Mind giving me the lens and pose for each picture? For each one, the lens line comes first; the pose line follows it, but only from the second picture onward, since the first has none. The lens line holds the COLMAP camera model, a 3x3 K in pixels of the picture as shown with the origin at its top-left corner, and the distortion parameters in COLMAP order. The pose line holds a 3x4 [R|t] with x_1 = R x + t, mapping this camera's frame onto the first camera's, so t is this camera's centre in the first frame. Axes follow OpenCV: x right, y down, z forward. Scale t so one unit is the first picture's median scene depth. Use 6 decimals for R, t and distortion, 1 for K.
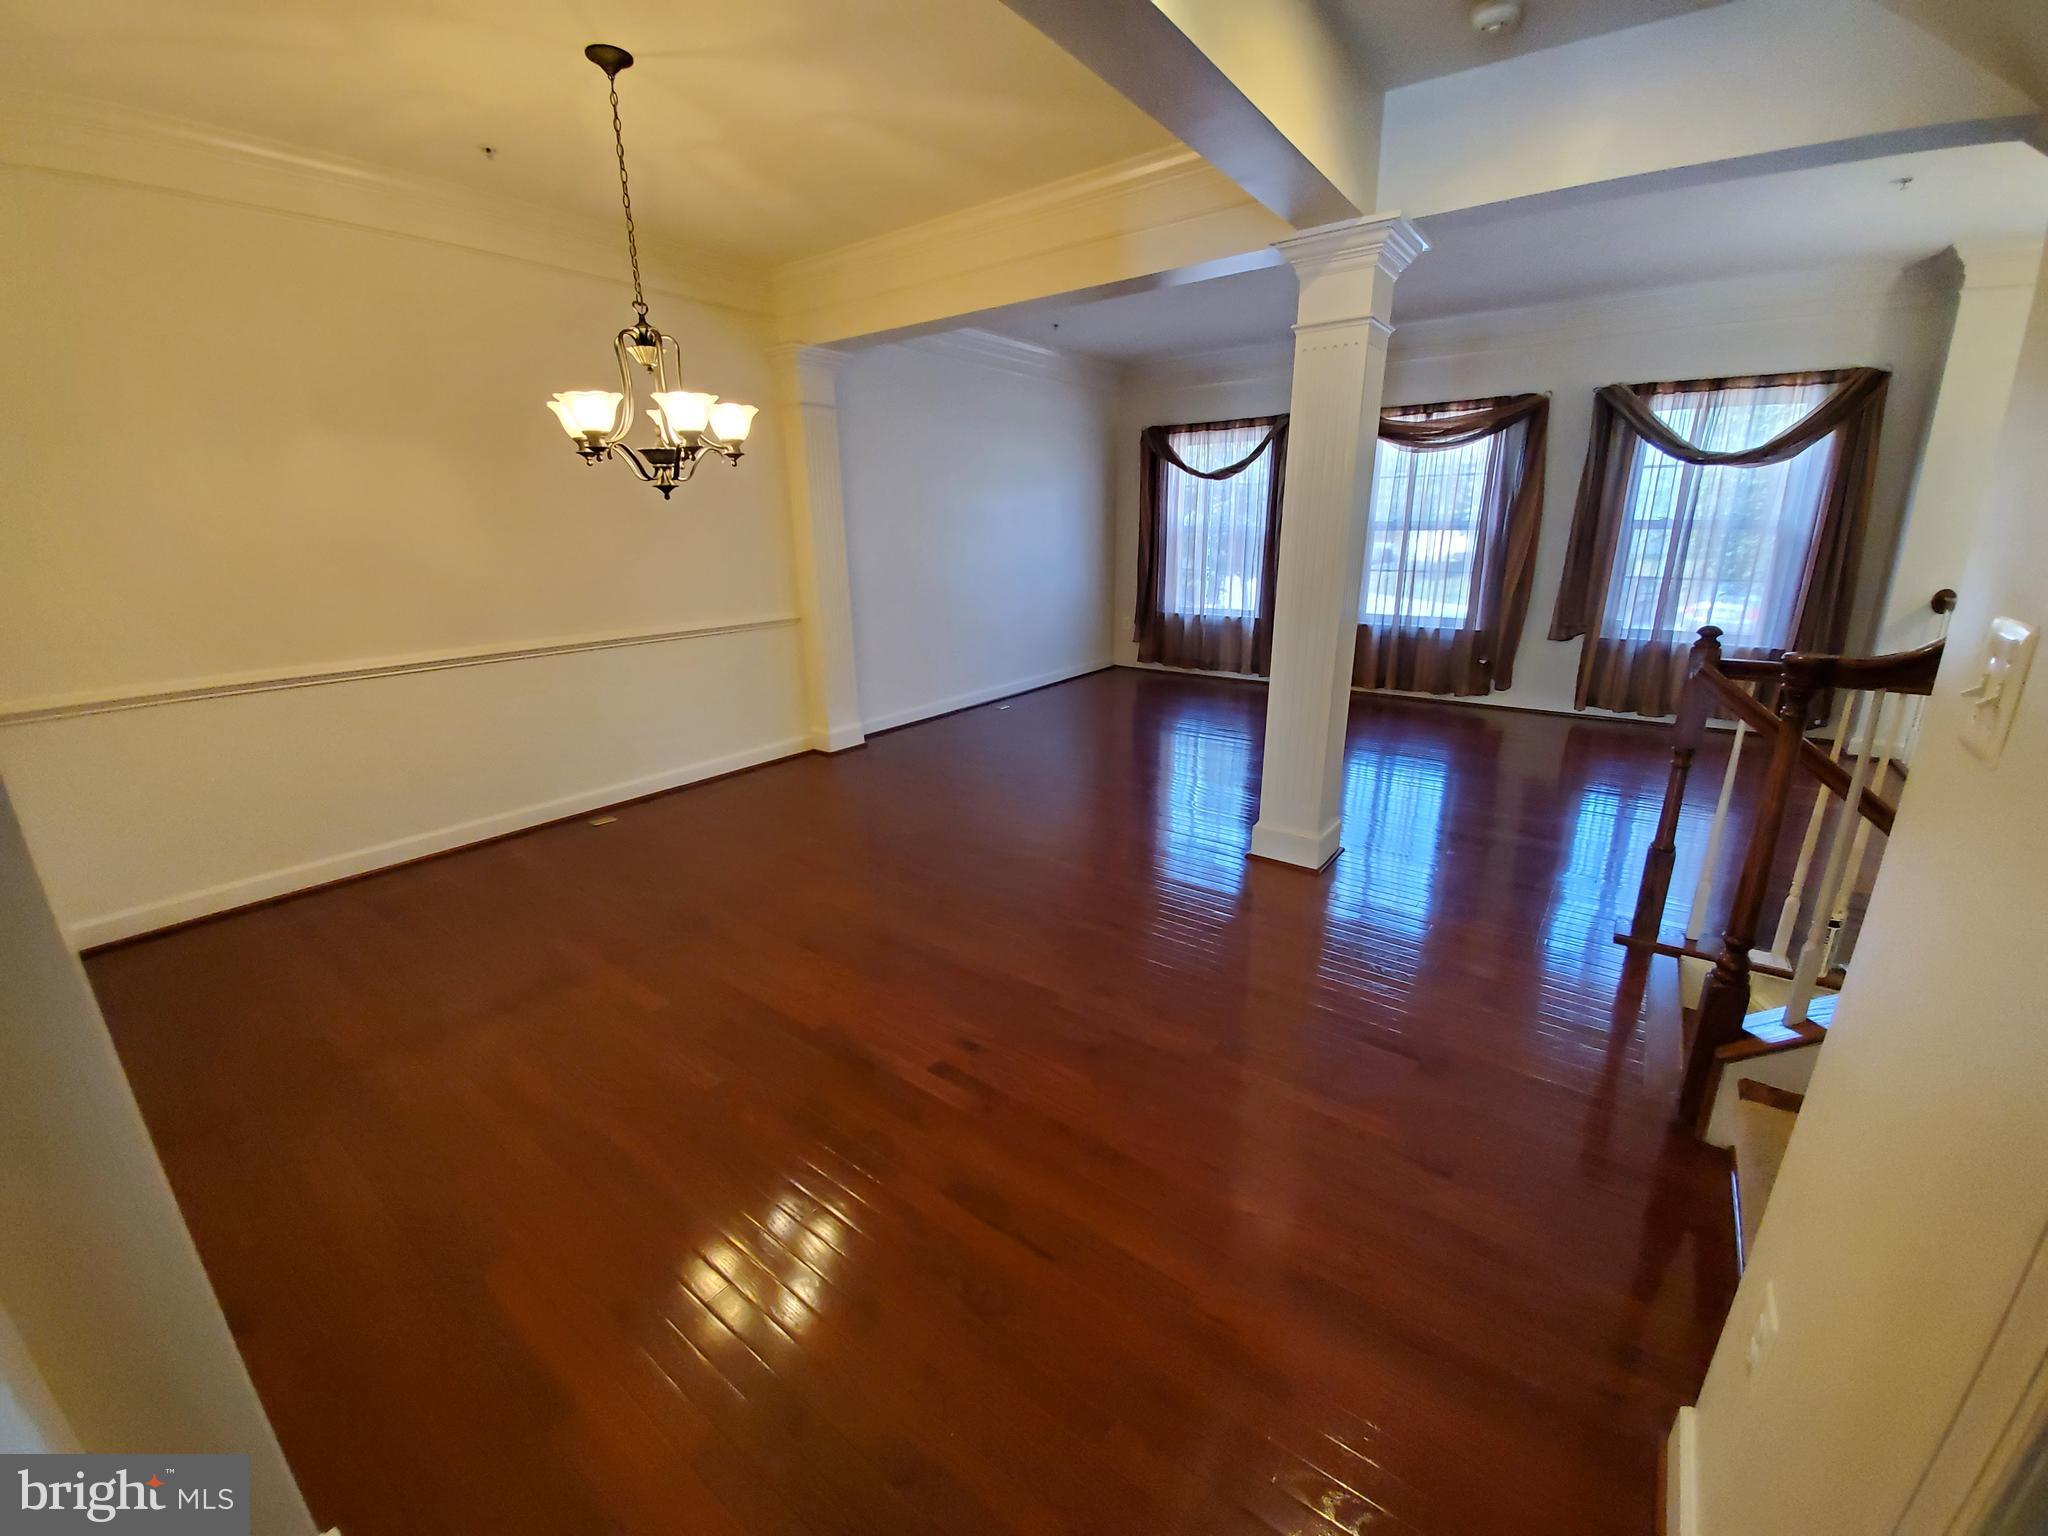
lens RADIAL K [[818.7, 0, 1024.0], [0, 818.7, 768.0], [0, 0, 1]] dist [0.000572, 0.000104]
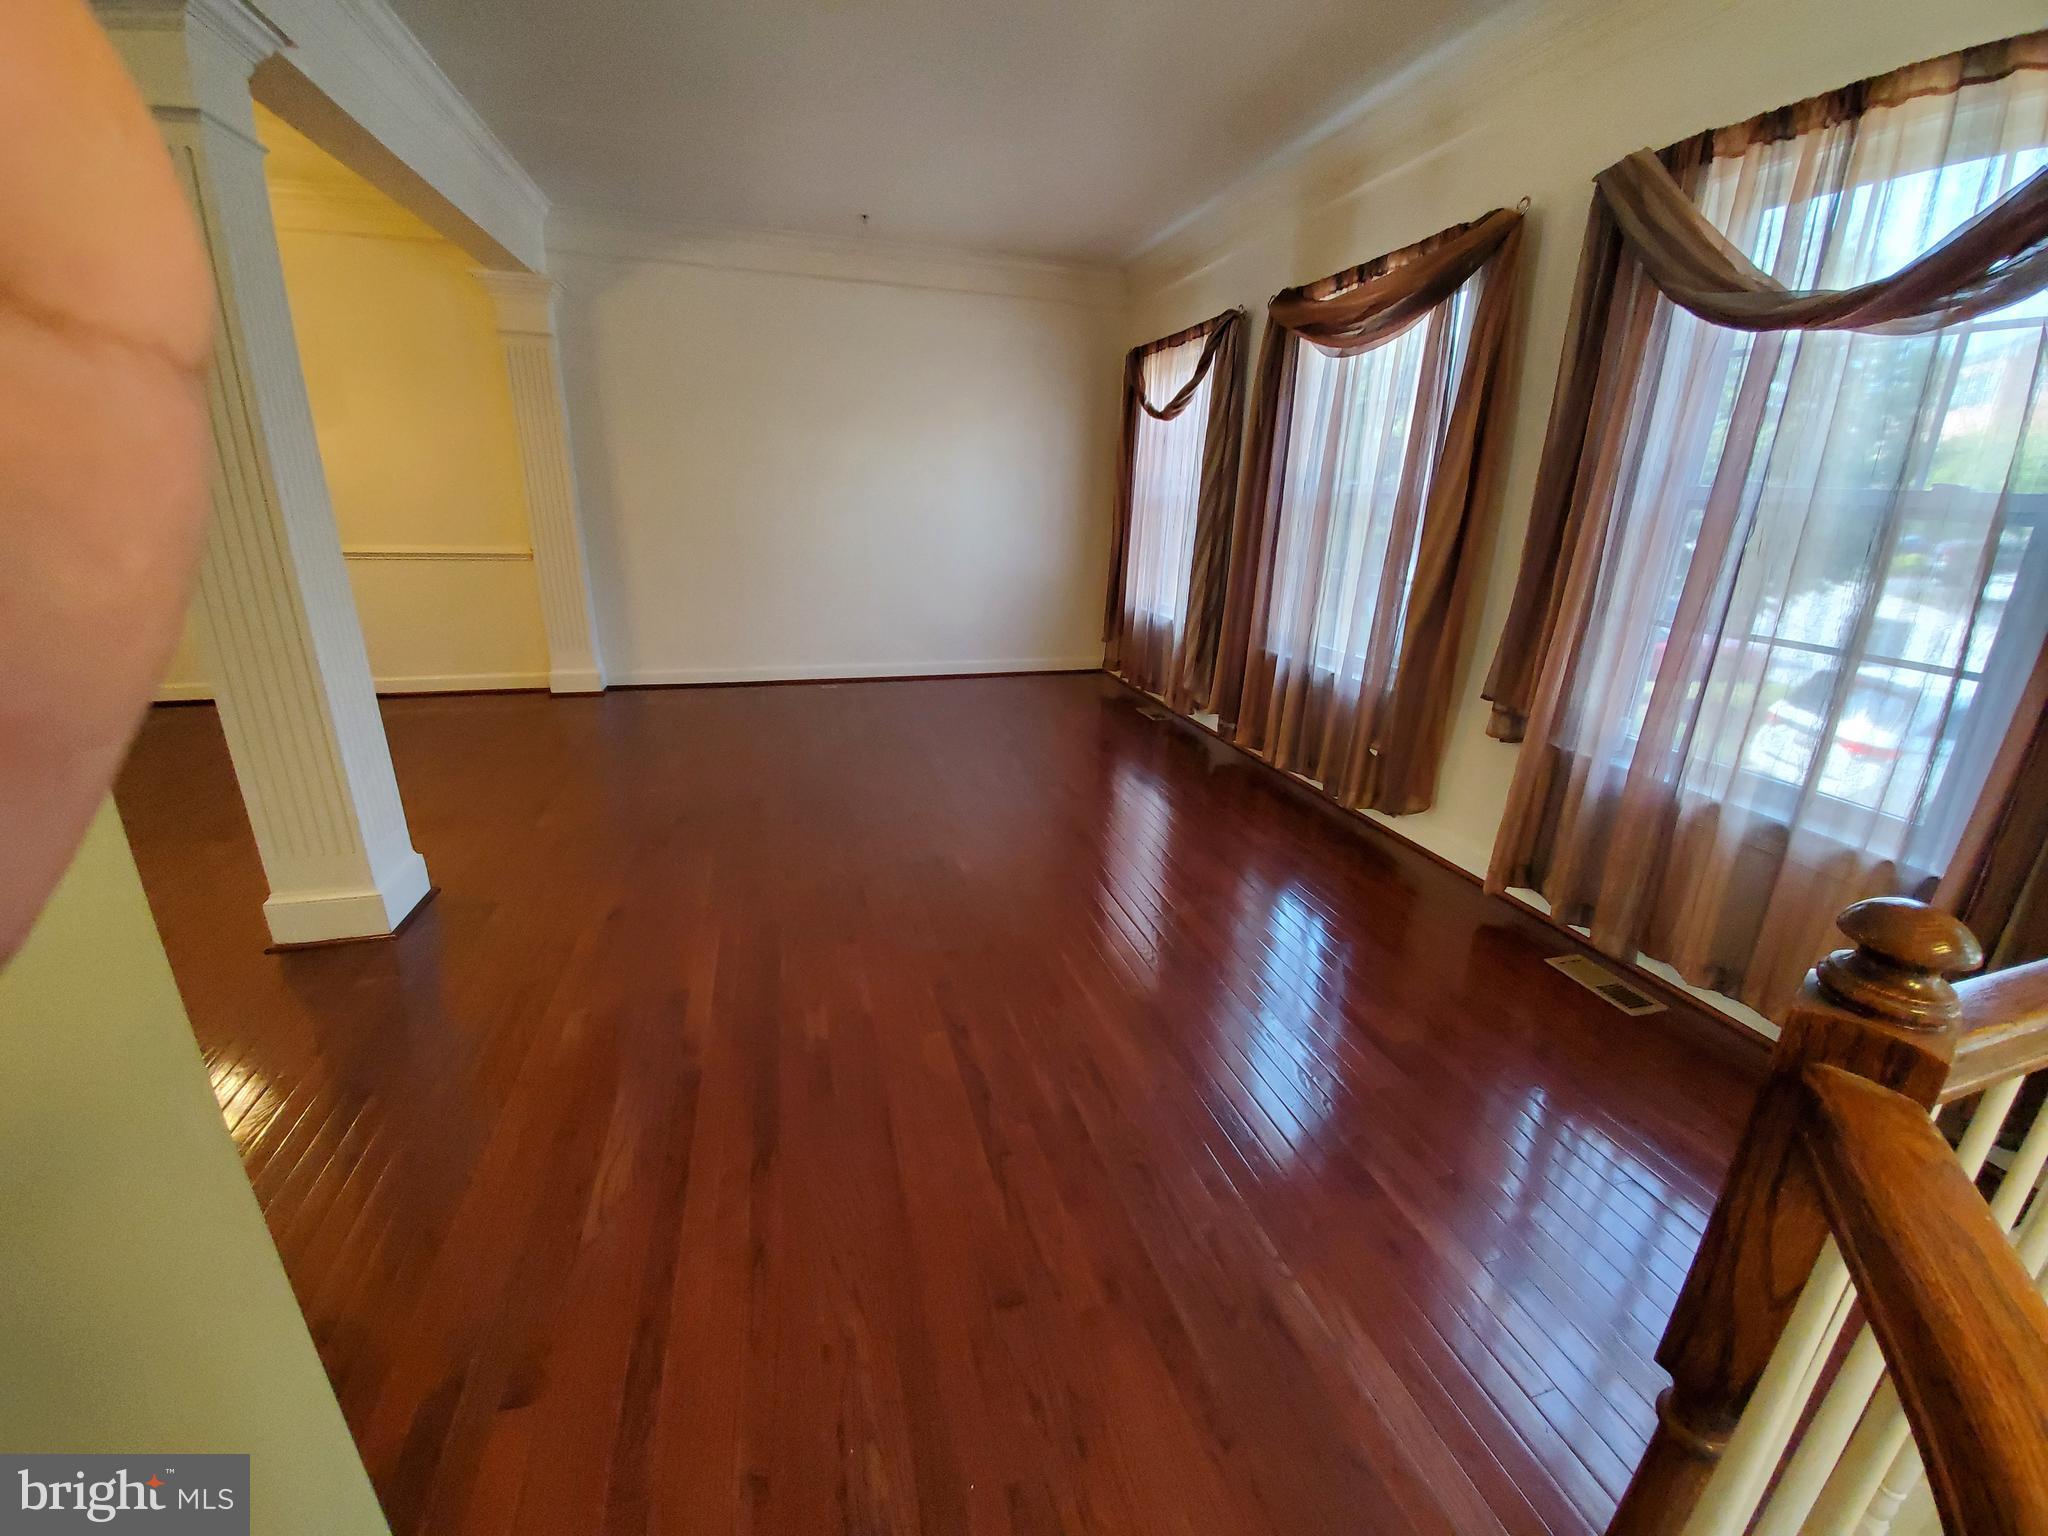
lens RADIAL K [[829.5, 0, 1024.0], [0, 829.5, 768.0], [0, 0, 1]] dist [-0.001576, -0.004928]
pose [[0.790410, 0.221679, -0.571061, 0.741576], [-0.211893, 0.973619, 0.084664, -0.124153], [0.574764, 0.054085, 0.816530, 0.462844]]
